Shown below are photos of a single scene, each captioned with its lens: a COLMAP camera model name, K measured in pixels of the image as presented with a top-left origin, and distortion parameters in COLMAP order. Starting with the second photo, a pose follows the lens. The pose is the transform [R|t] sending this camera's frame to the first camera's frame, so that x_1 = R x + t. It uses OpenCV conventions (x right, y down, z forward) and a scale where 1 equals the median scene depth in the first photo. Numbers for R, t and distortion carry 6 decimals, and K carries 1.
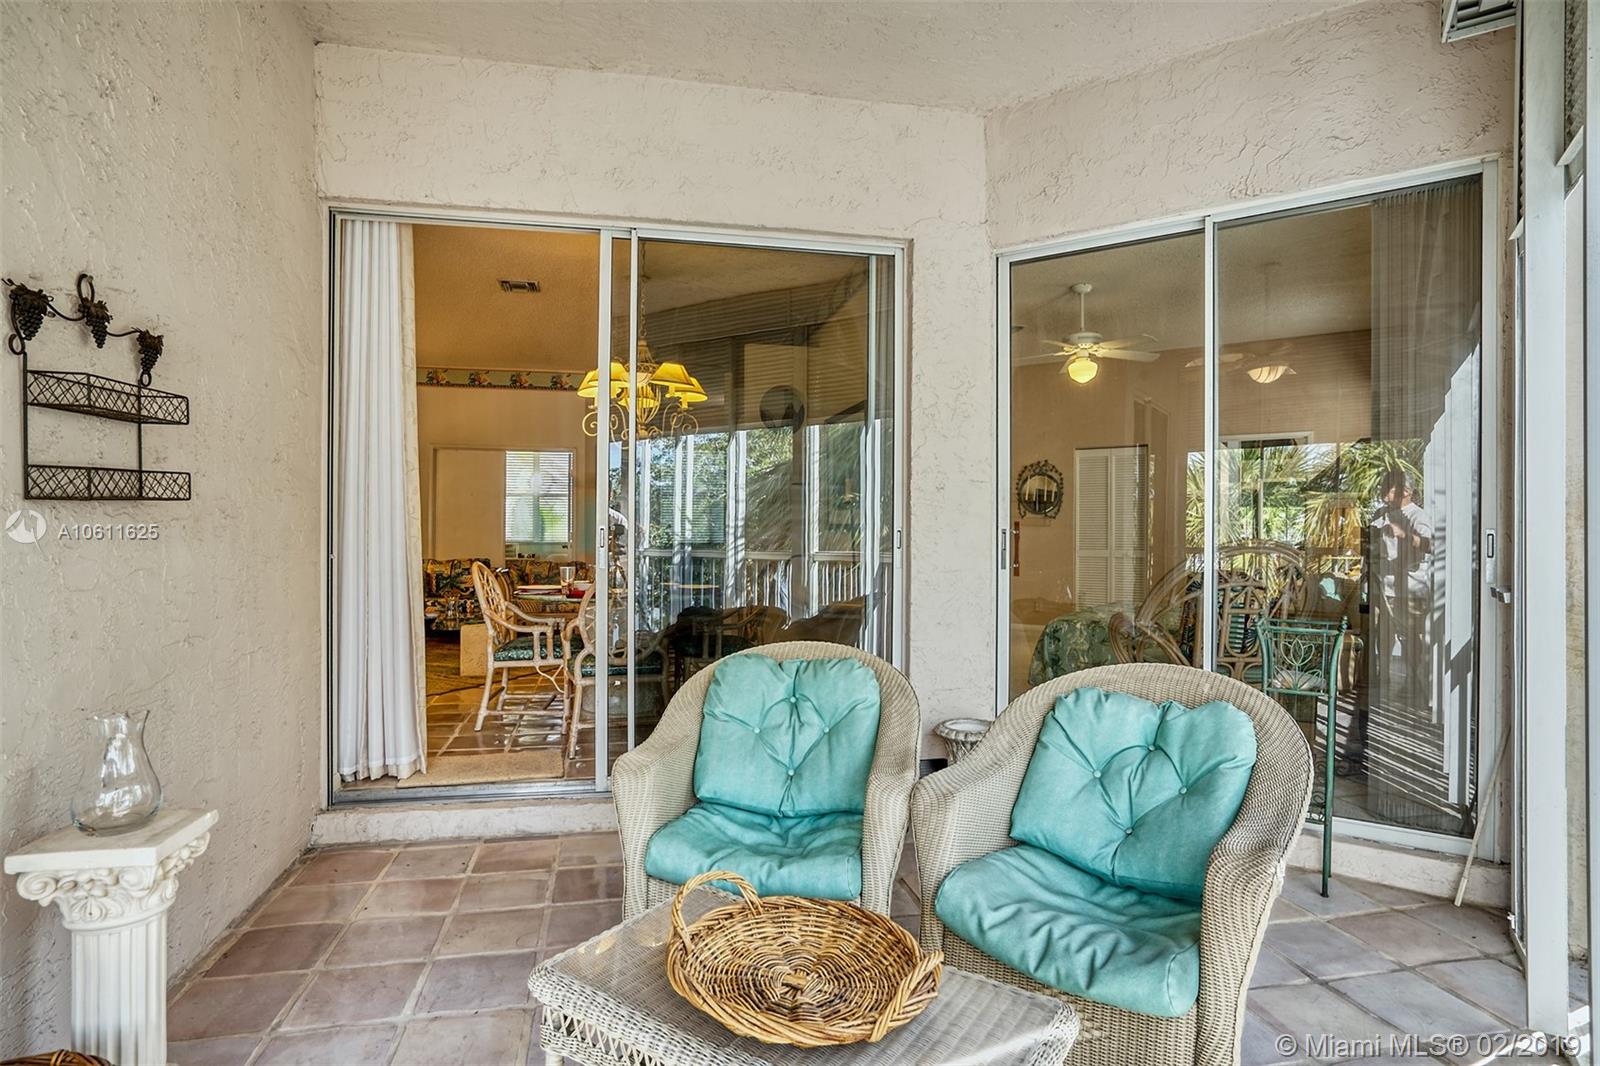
lens RADIAL K [[826.0, 0, 800.0], [0, 826.0, 533.0], [0, 0, 1]] dist [-0.021940, 0.001121]
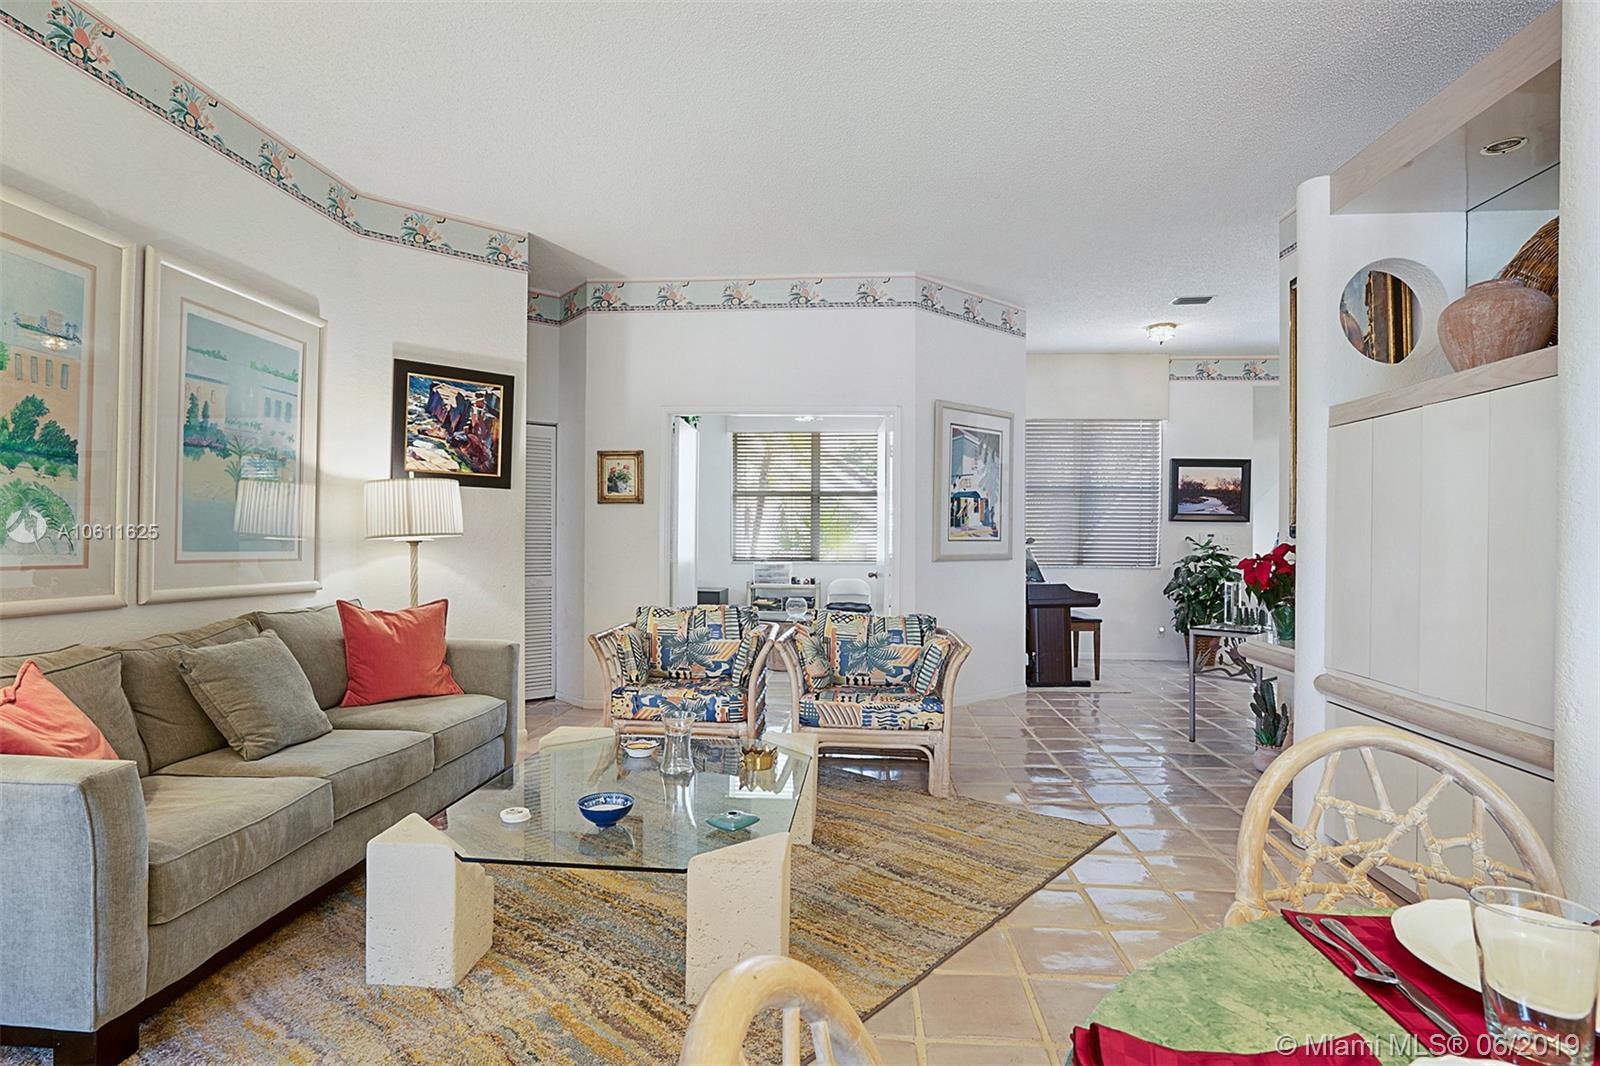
lens RADIAL K [[826.0, 0, 800.0], [0, 826.0, 533.0], [0, 0, 1]] dist [-0.021940, 0.001121]
pose [[0.956621, 0.004560, -0.291300, -0.196440], [-0.005187, 0.999986, -0.001381, -0.016632], [0.291289, 0.002832, 0.956631, 0.500247]]
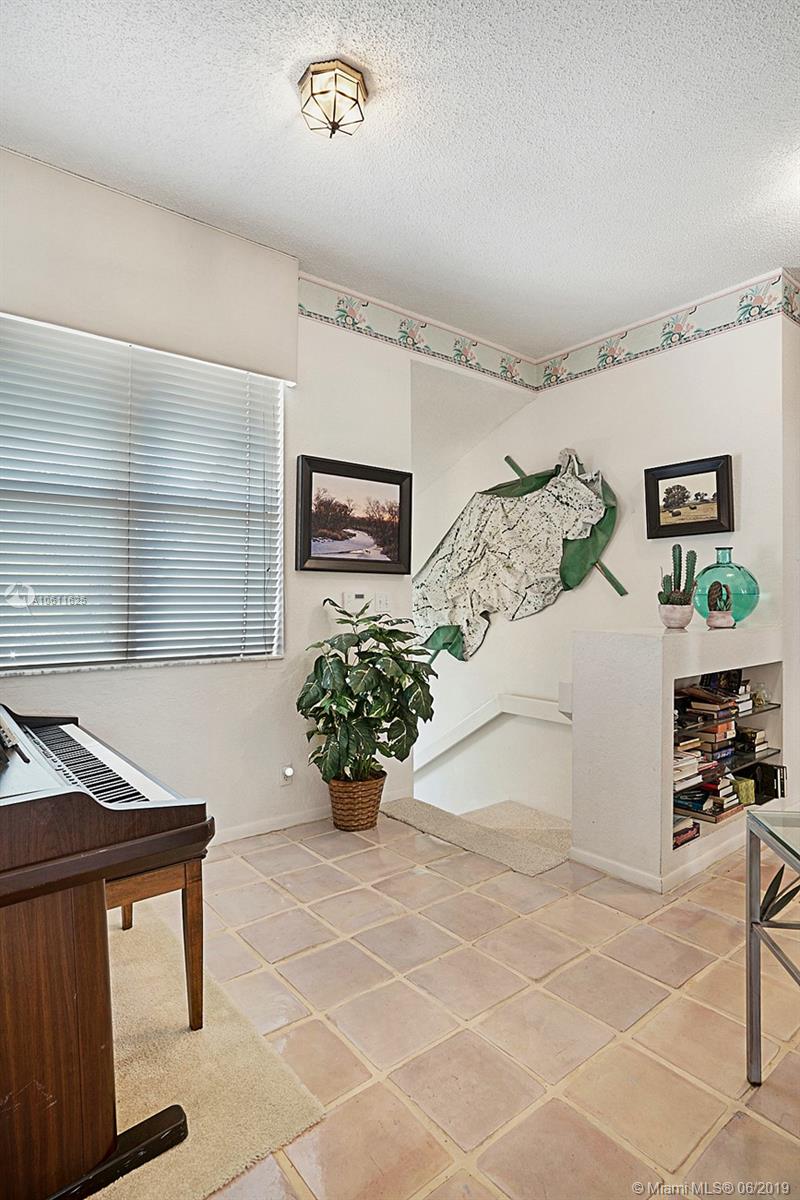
lens RADIAL K [[619.5, 0, 400.0], [0, 619.5, 600.0], [0, 0, 1]] dist [-0.021940, 0.001121]
pose [[0.898689, -0.003993, 0.438568, -0.177303], [0.002889, 0.999991, 0.003186, -0.016297], [-0.438576, -0.001596, 0.898692, 1.167829]]
